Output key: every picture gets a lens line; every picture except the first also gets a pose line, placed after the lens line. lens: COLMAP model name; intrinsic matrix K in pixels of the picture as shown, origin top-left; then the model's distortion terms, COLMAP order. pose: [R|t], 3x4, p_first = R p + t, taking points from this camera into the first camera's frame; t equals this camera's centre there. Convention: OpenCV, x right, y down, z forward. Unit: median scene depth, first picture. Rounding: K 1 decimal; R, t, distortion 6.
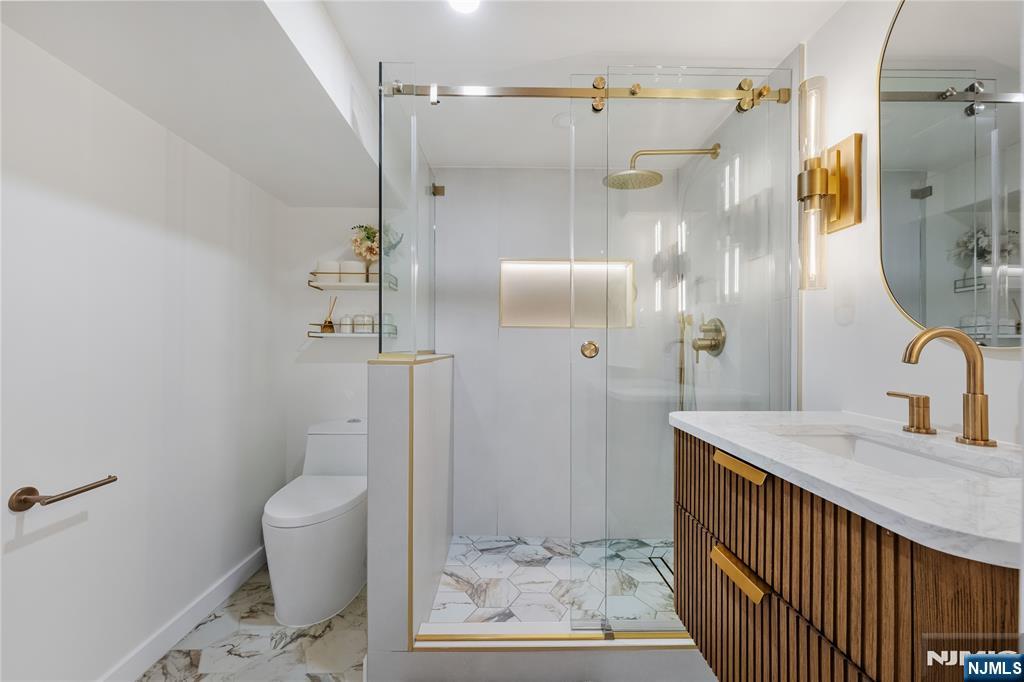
lens RADIAL K [[399.4, 0, 514.2], [0, 399.4, 340.1], [0, 0, 1]] dist [-0.000393, -0.000117]
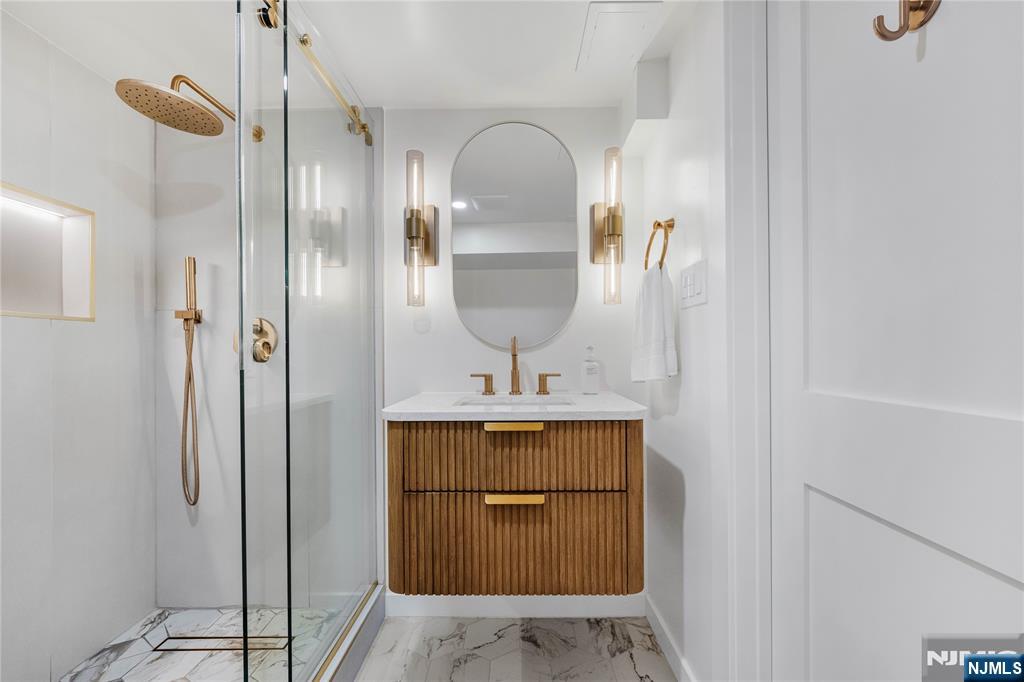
lens RADIAL K [[399.4, 0, 516.1], [0, 399.4, 350.7], [0, 0, 1]] dist [-0.000393, -0.000117]
pose [[0.017137, -0.004571, 0.999843, -0.628197], [-0.011914, 0.999918, 0.004776, 0.016527], [-0.999782, -0.011994, 0.017081, 0.646958]]
